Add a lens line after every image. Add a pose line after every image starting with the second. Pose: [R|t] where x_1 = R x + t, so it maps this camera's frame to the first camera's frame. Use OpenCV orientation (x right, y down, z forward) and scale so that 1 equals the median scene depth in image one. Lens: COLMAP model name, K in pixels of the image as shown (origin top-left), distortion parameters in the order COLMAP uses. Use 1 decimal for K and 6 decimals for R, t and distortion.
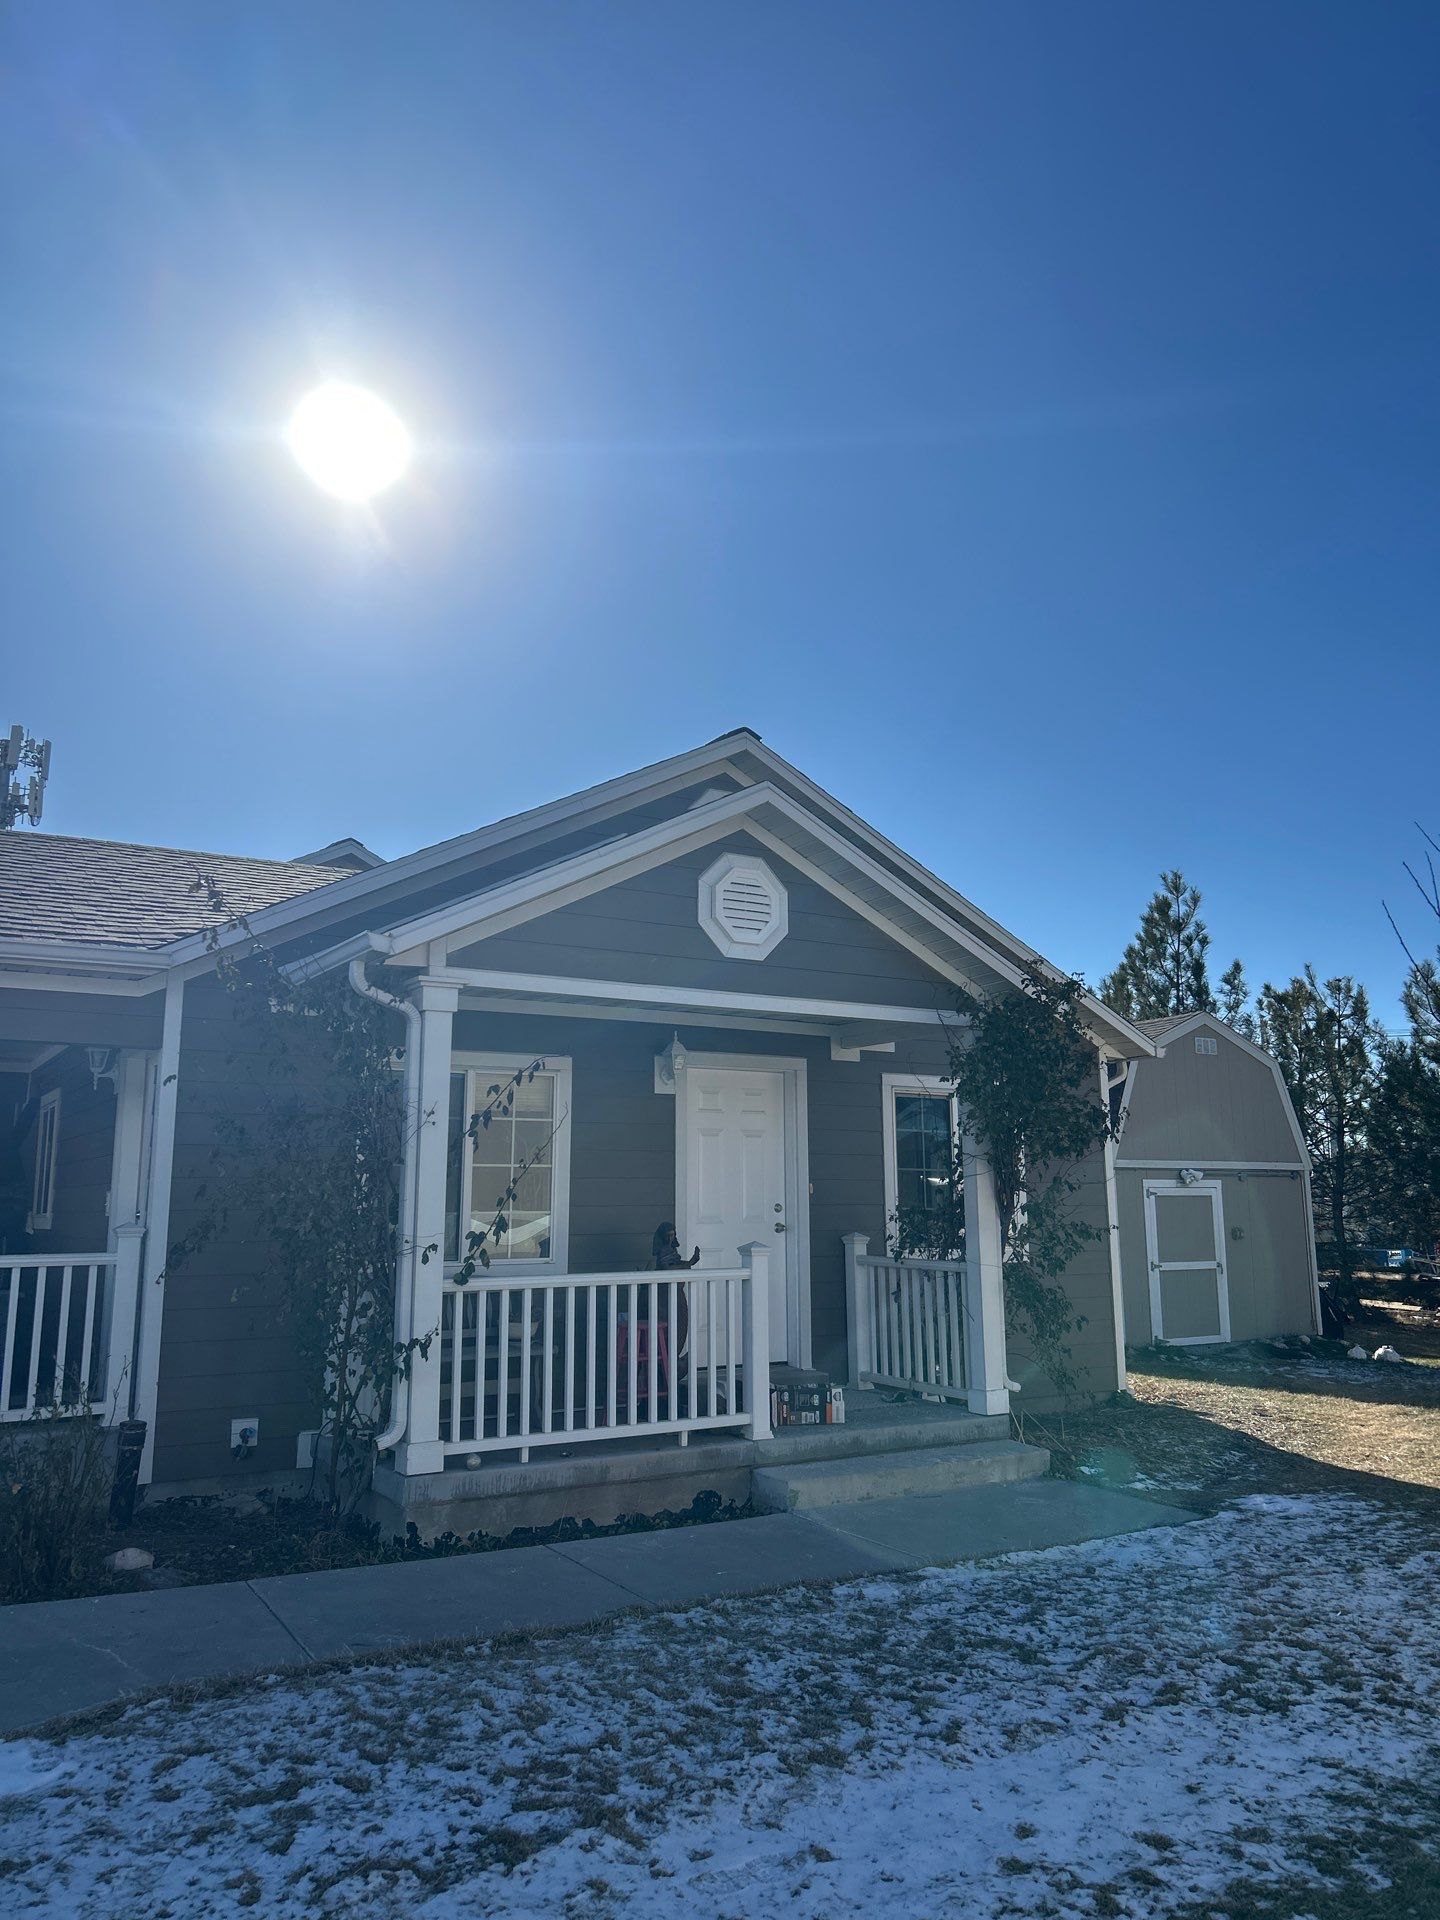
lens RADIAL K [[1377.8, 0, 720.0], [0, 1377.8, 960.0], [0, 0, 1]] dist [0.006542, -0.032217]
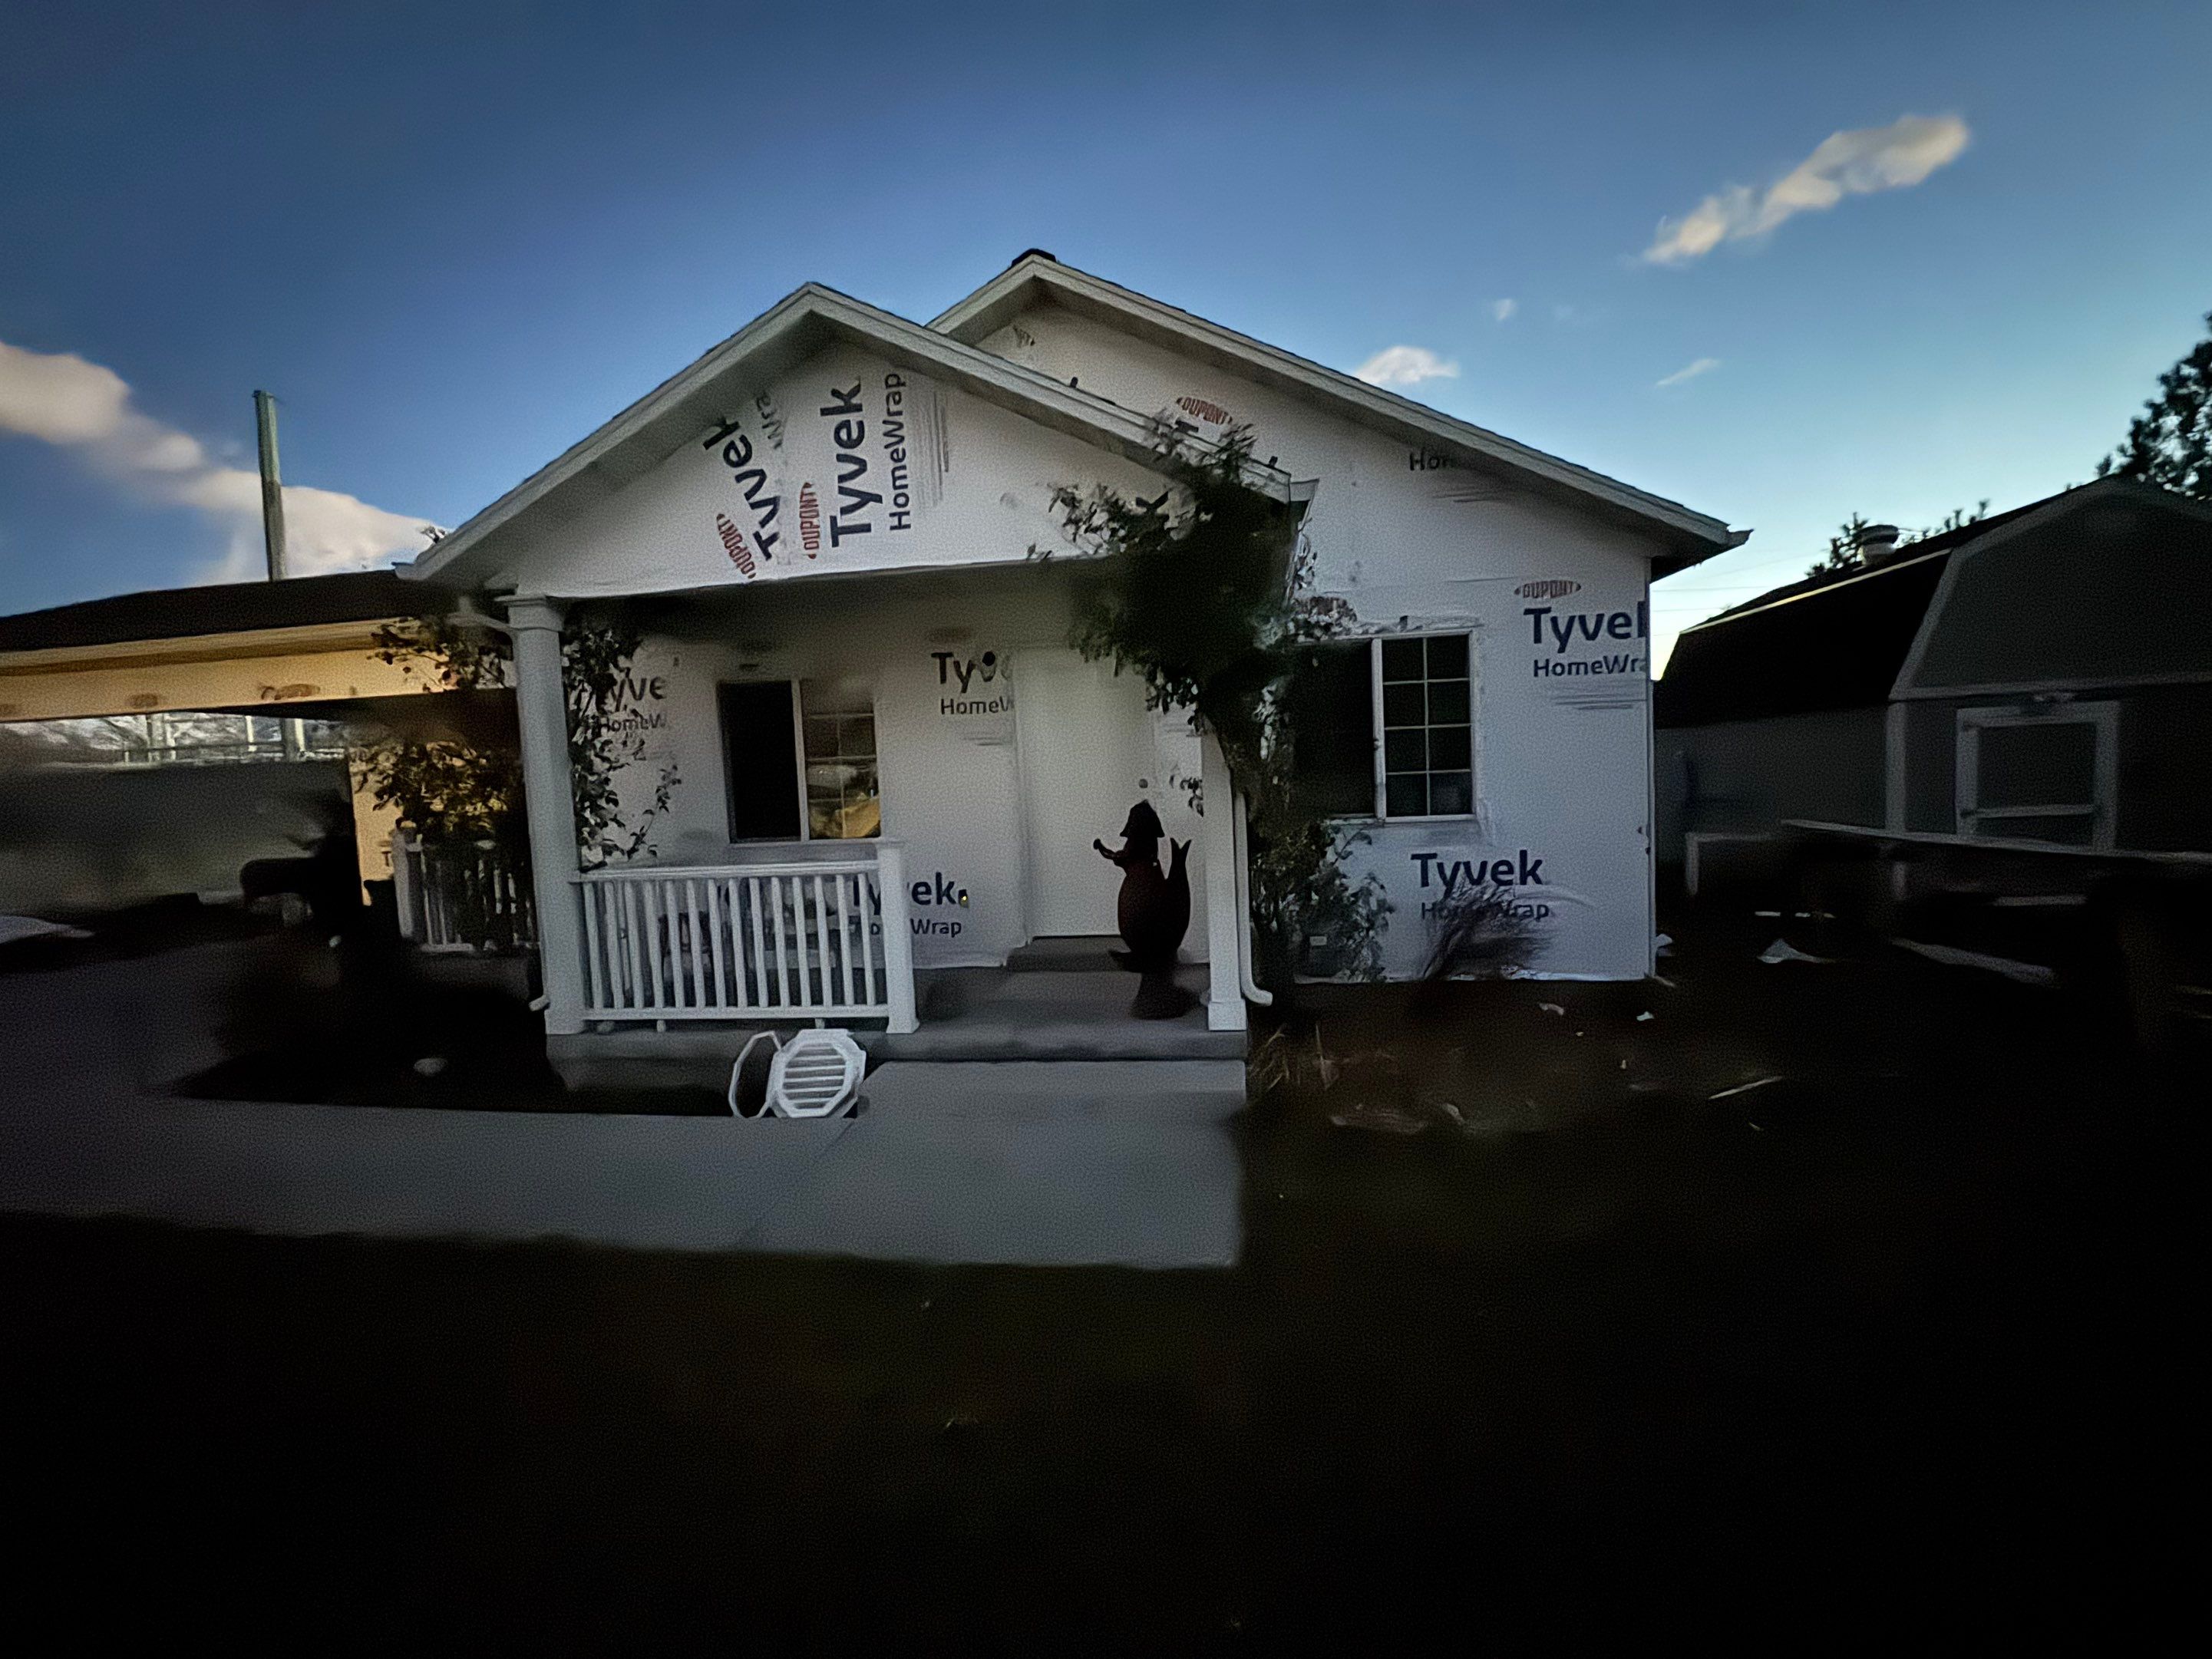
lens RADIAL K [[890.4, 0, 1291.1], [0, 890.4, 828.6], [0, 0, 1]] dist [-0.034131, 0.000113]
pose [[0.793418, 0.016201, -0.608462, 0.684435], [0.148051, 0.964487, 0.218735, 0.128953], [0.590398, -0.263632, 0.762843, 0.806905]]
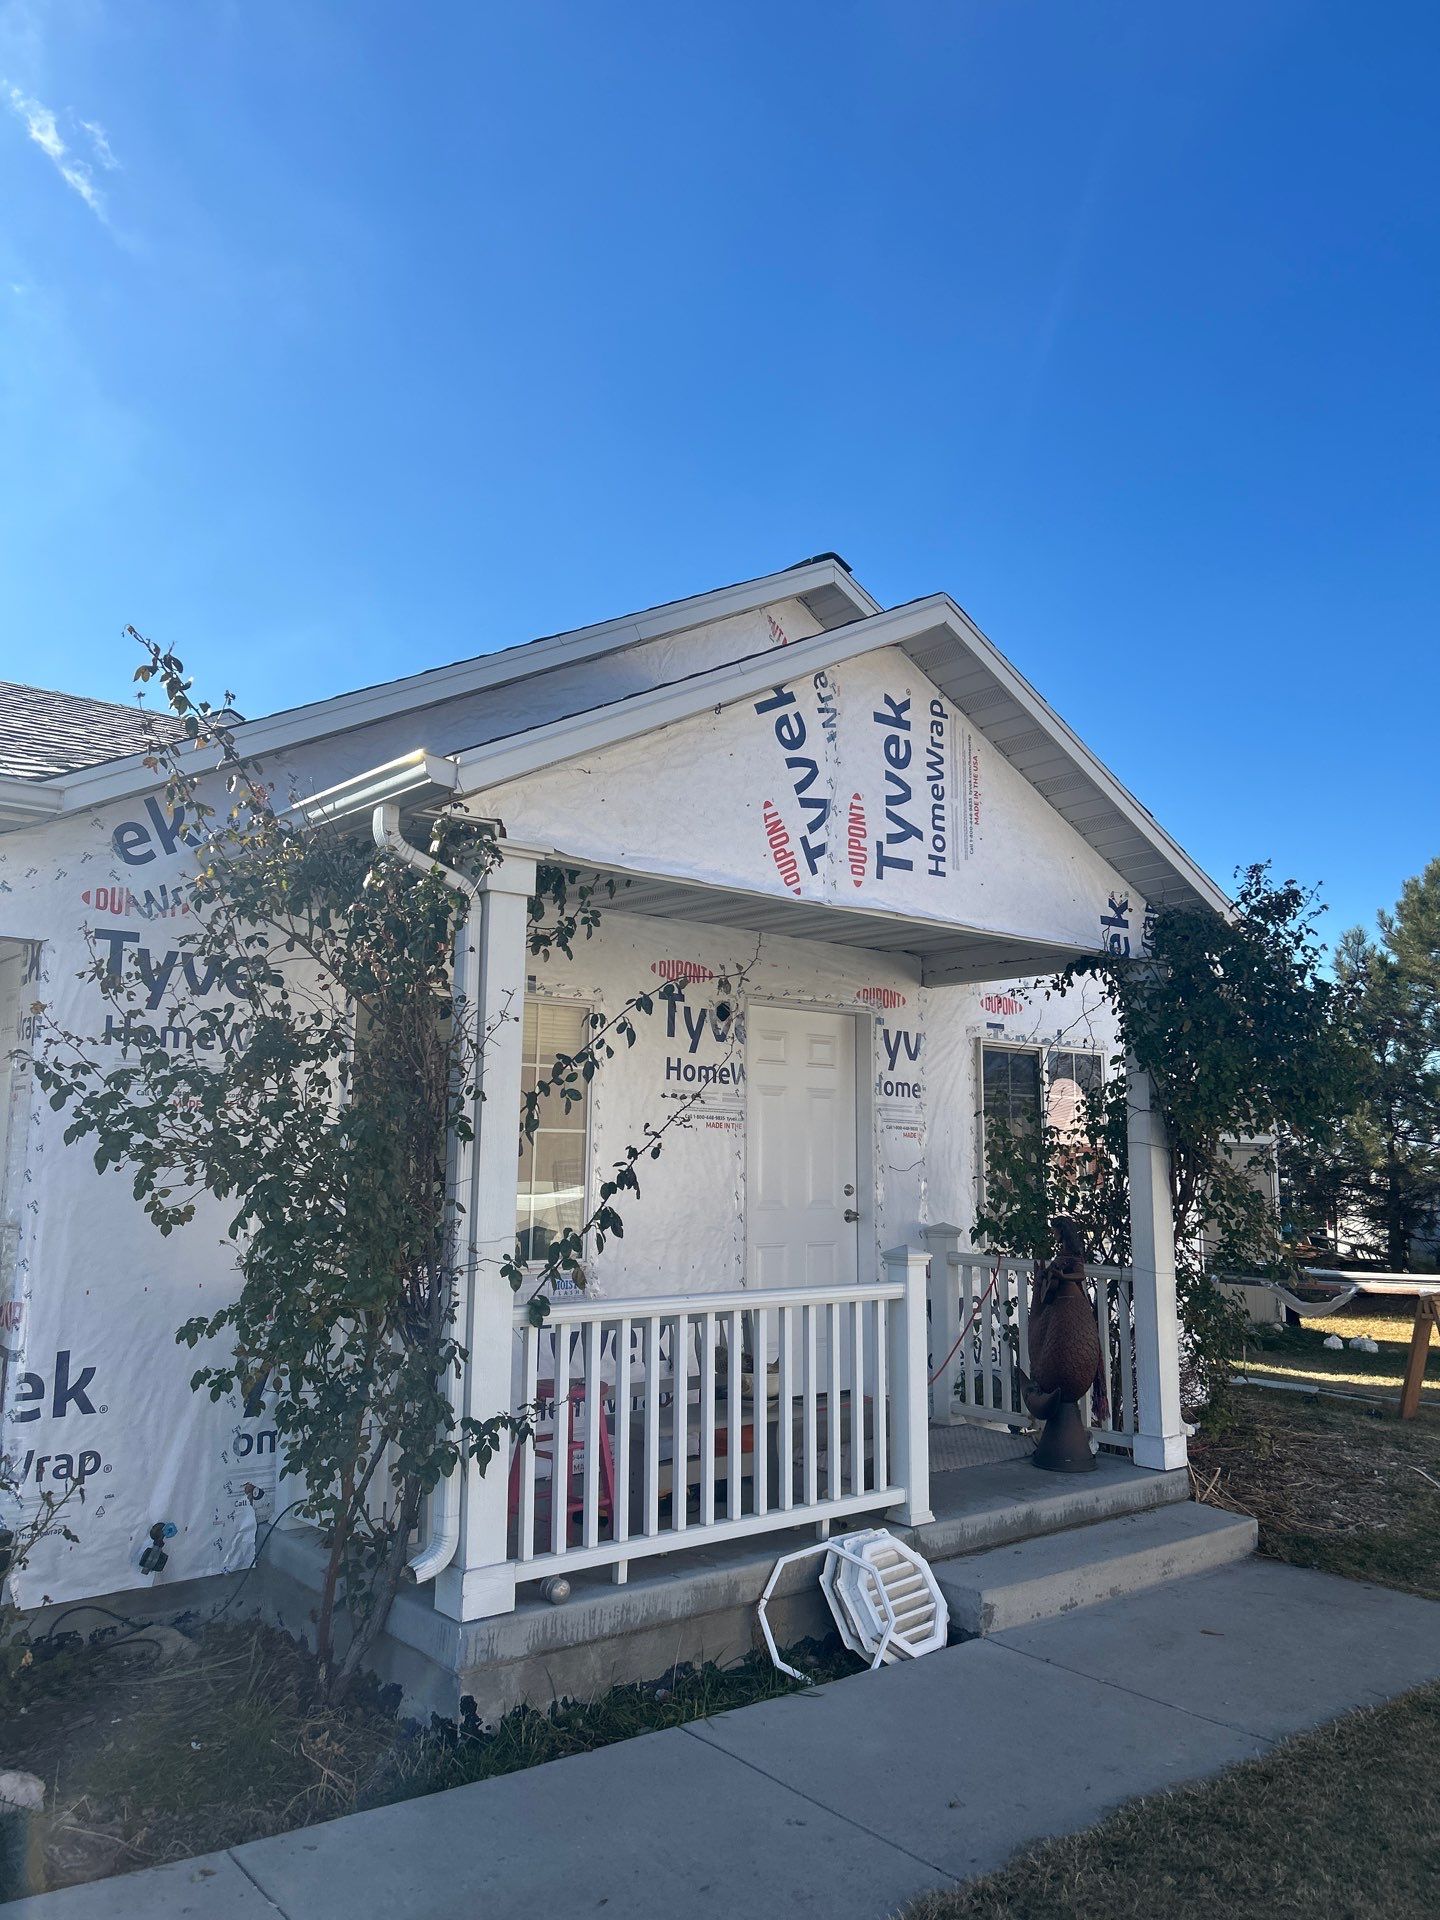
lens RADIAL K [[1422.1, 0, 719.9], [0, 1422.1, 967.0], [0, 0, 1]] dist [0.009620, 0.002450]
pose [[0.991880, 0.030093, 0.123563, -0.188465], [-0.034464, 0.998848, 0.033389, 0.046496], [-0.122416, -0.037377, 0.991775, 0.331142]]
